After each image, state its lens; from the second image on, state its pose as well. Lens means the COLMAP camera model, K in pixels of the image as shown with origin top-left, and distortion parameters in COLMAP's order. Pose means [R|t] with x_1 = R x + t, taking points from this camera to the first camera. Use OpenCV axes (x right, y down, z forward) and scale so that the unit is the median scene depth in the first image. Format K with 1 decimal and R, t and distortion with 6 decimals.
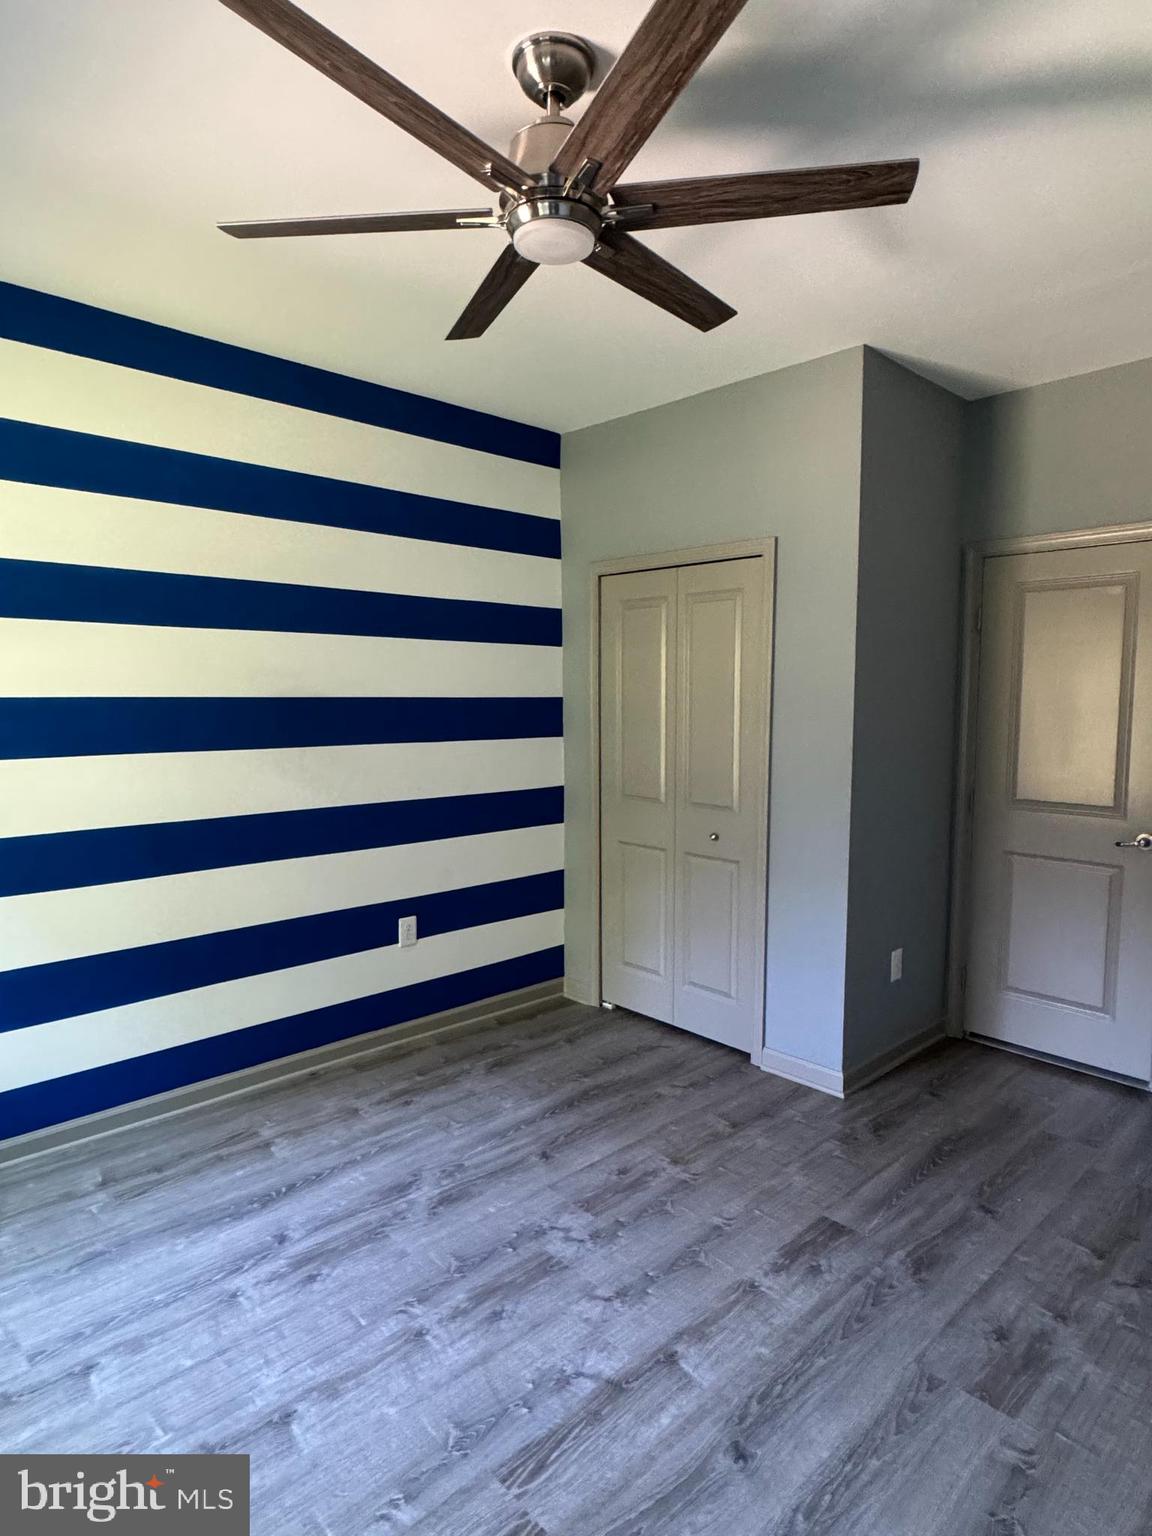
lens RADIAL K [[871.4, 0, 577.8], [0, 871.4, 761.6], [0, 0, 1]] dist [-0.002673, 0.000768]
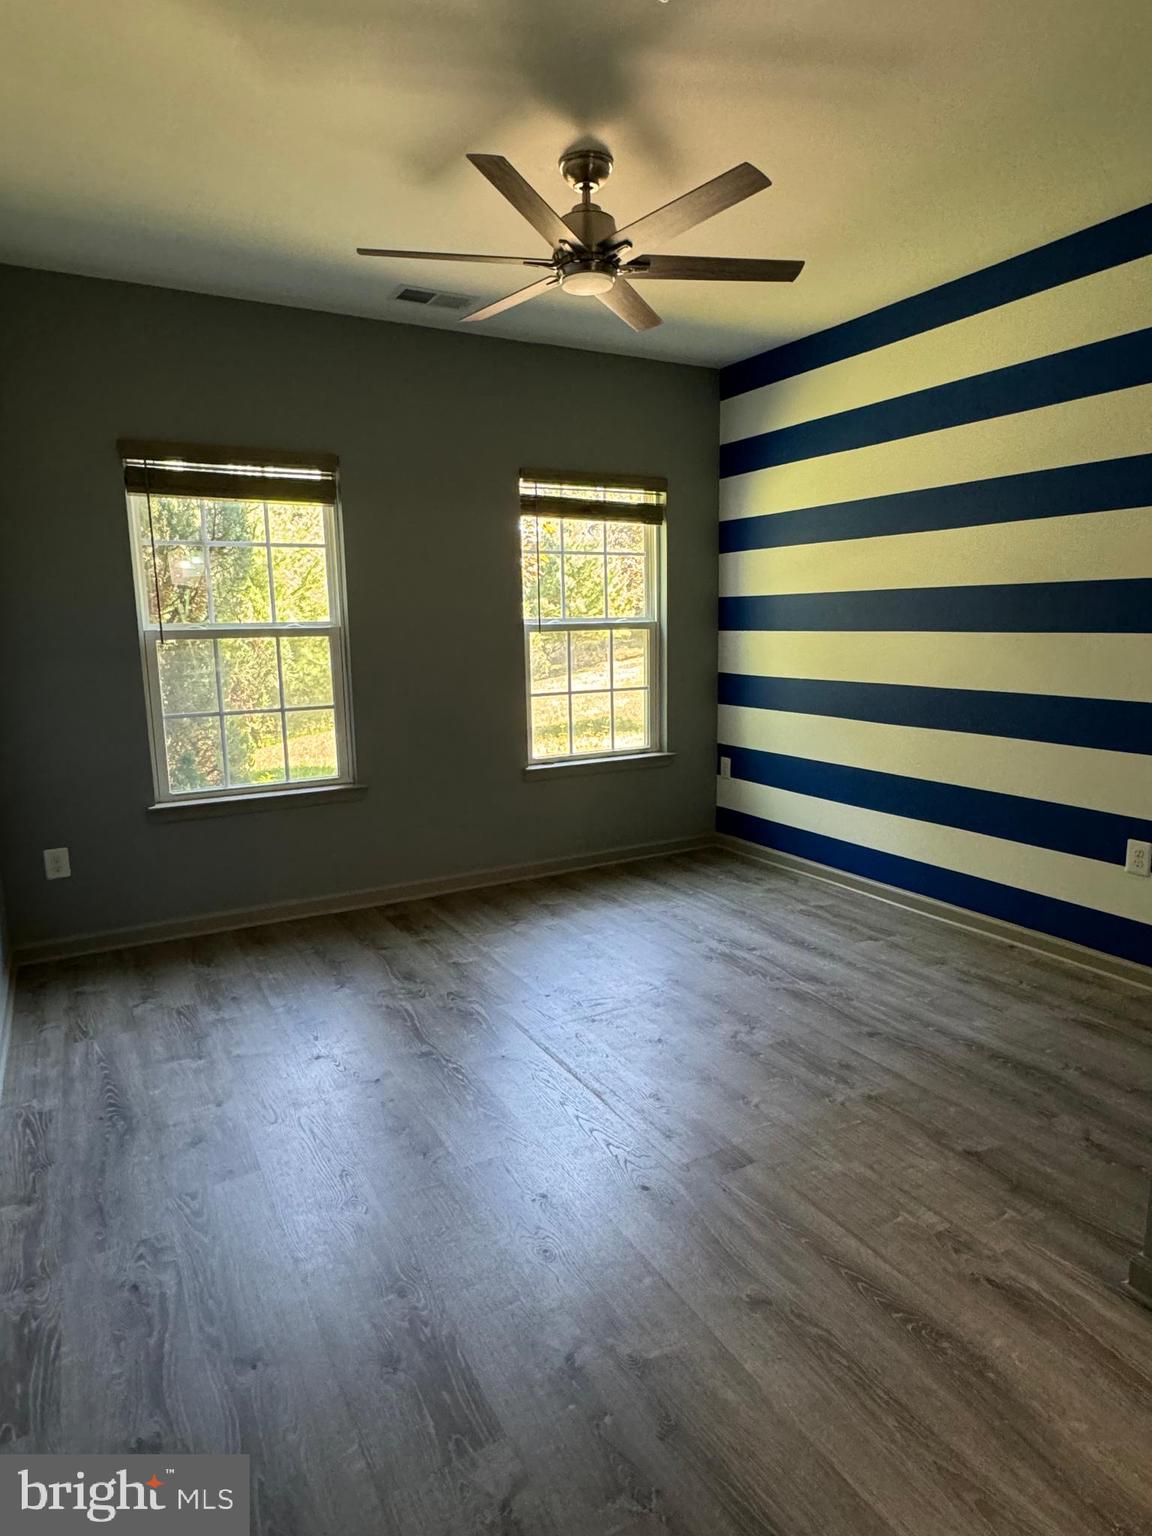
lens RADIAL K [[896.7, 0, 583.1], [0, 896.7, 762.3], [0, 0, 1]] dist [-0.001618, 0.000234]
pose [[-0.232848, 0.155779, -0.959956, 0.994011], [-0.058693, 0.983037, 0.173762, -0.020848], [0.970740, 0.096803, -0.219755, 0.869625]]
